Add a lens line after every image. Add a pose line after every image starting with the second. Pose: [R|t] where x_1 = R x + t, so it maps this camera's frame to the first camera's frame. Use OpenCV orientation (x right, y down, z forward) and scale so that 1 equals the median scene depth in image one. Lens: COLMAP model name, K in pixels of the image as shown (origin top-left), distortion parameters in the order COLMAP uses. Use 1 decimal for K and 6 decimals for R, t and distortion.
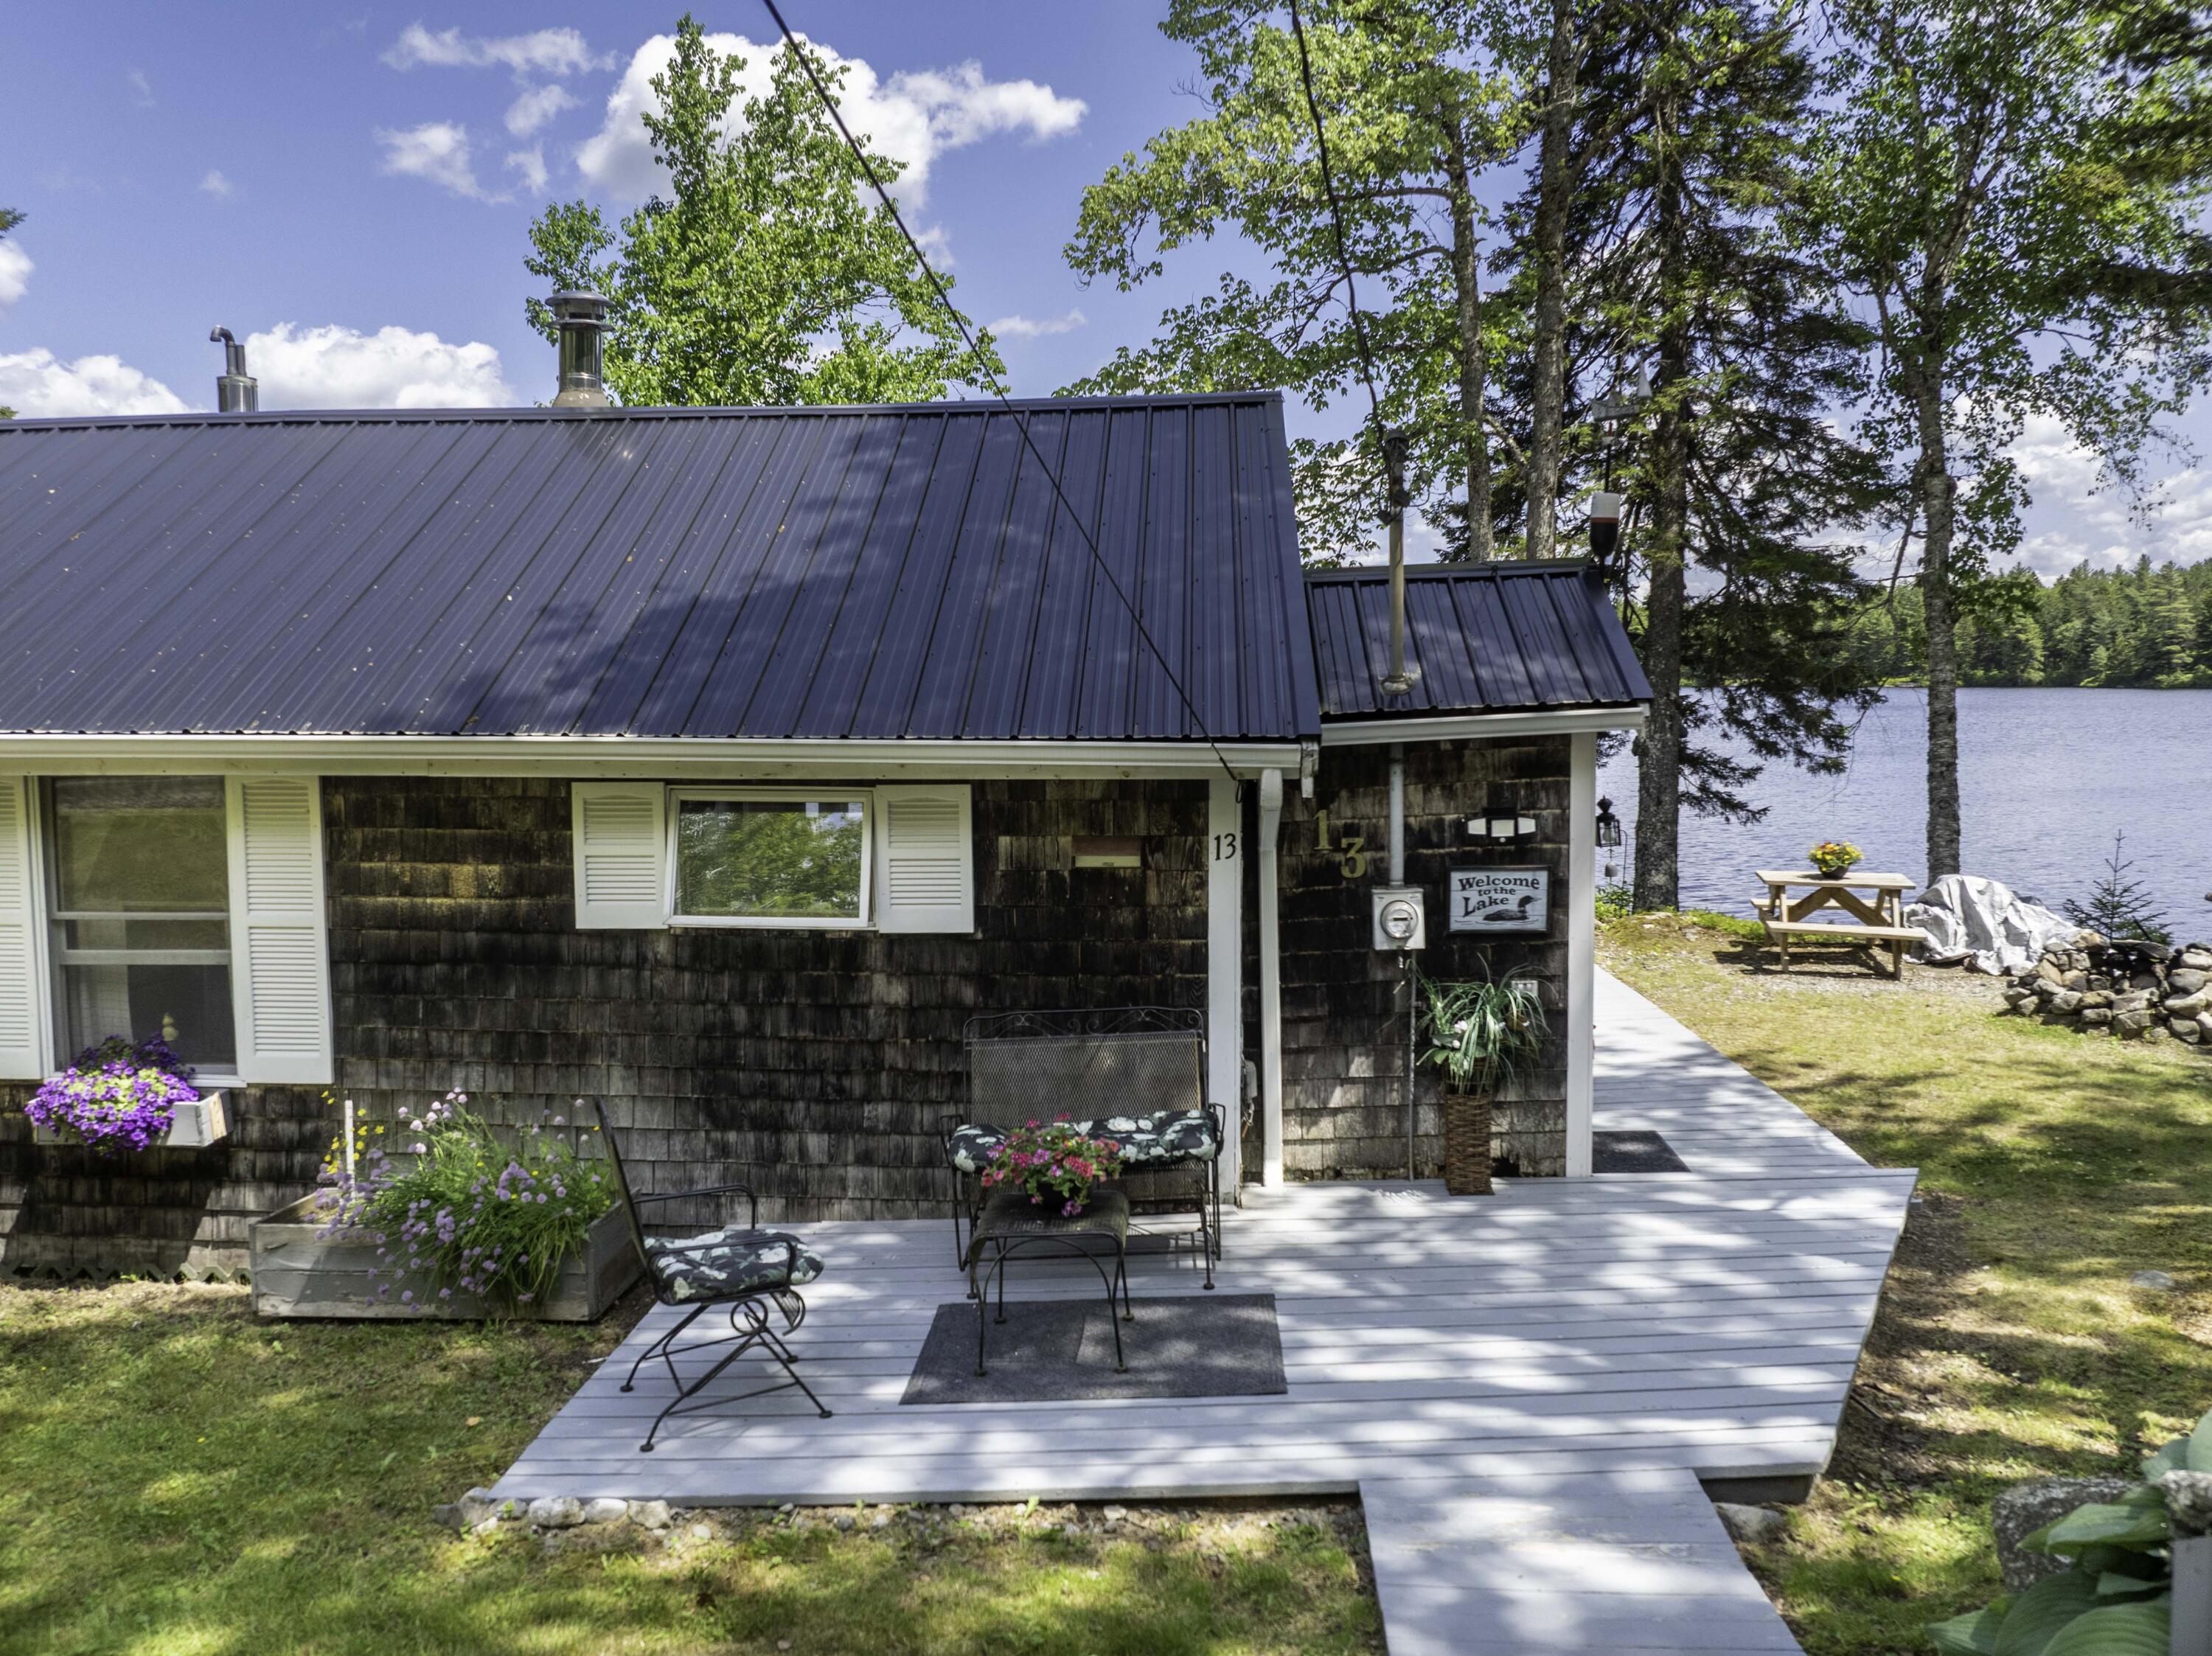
lens RADIAL K [[1677.0, 0, 1101.0], [0, 1677.0, 818.1], [0, 0, 1]] dist [-0.035214, -0.002894]
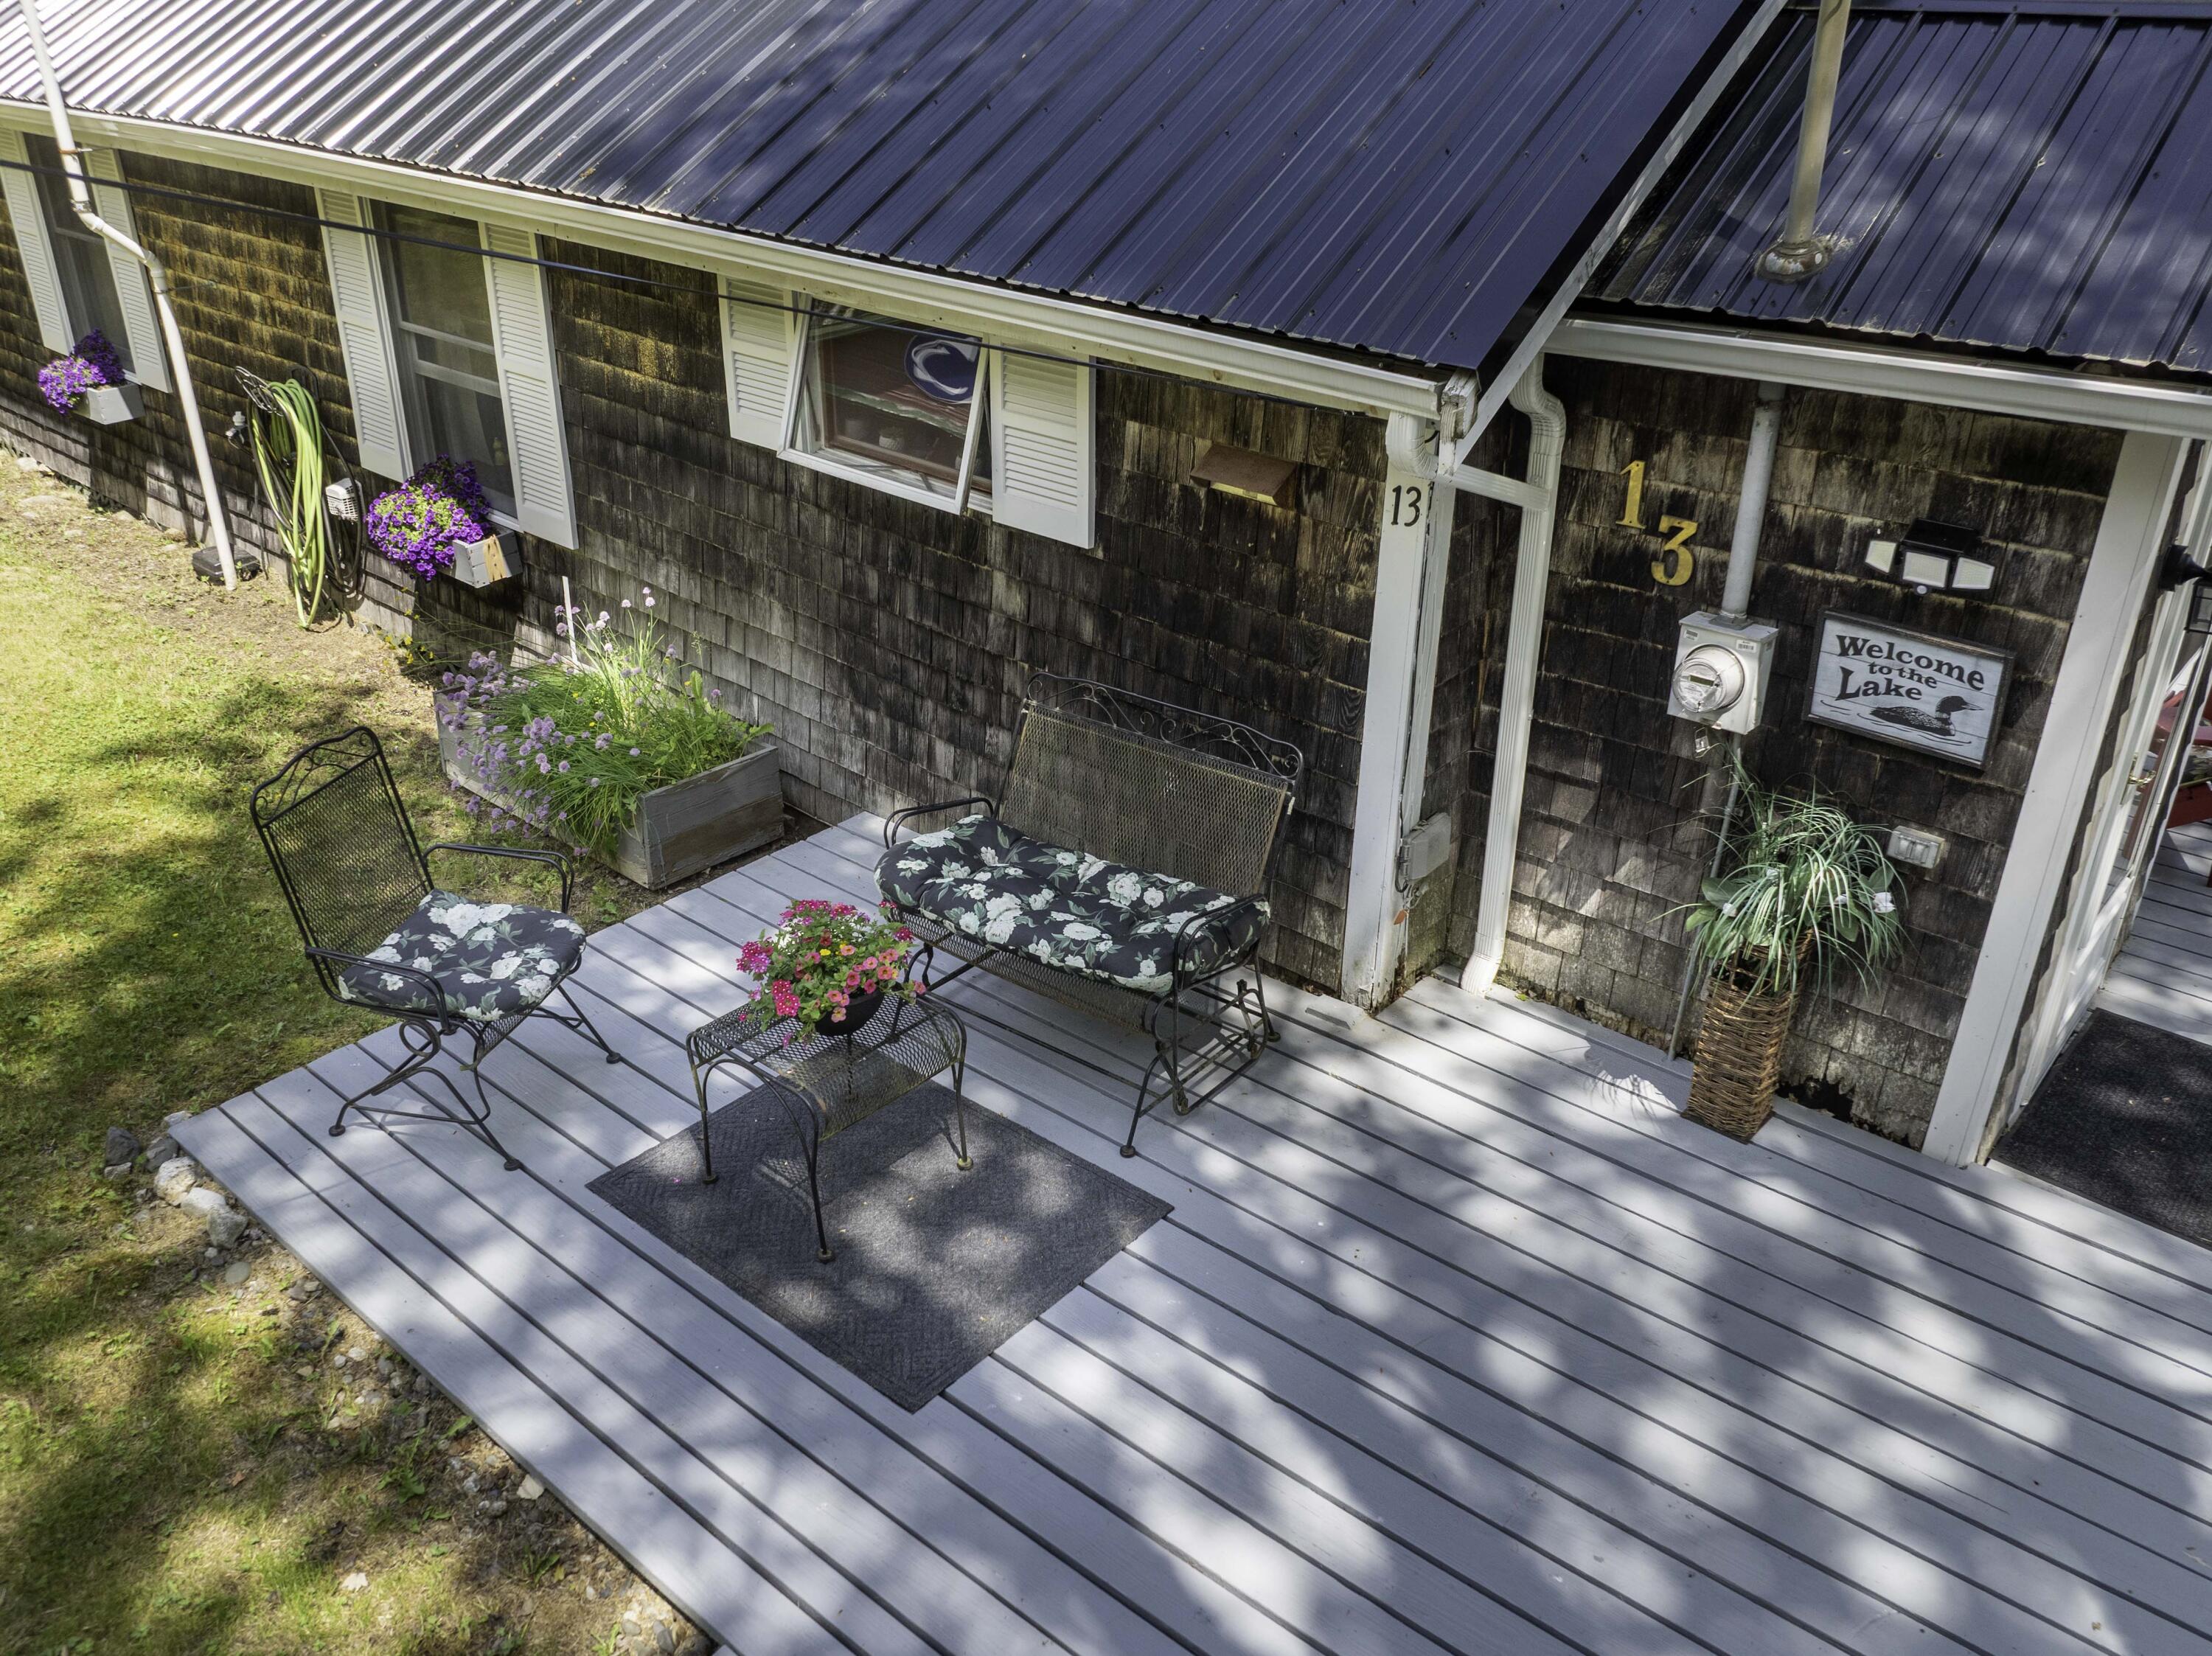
lens RADIAL K [[1725.1, 0, 1108.8], [0, 1725.1, 812.1], [0, 0, 1]] dist [-0.029556, -0.002060]
pose [[0.793968, 0.298741, -0.529498, 0.342207], [-0.062980, 0.906673, 0.417106, -0.132695], [0.604688, -0.297821, 0.738685, 0.419989]]
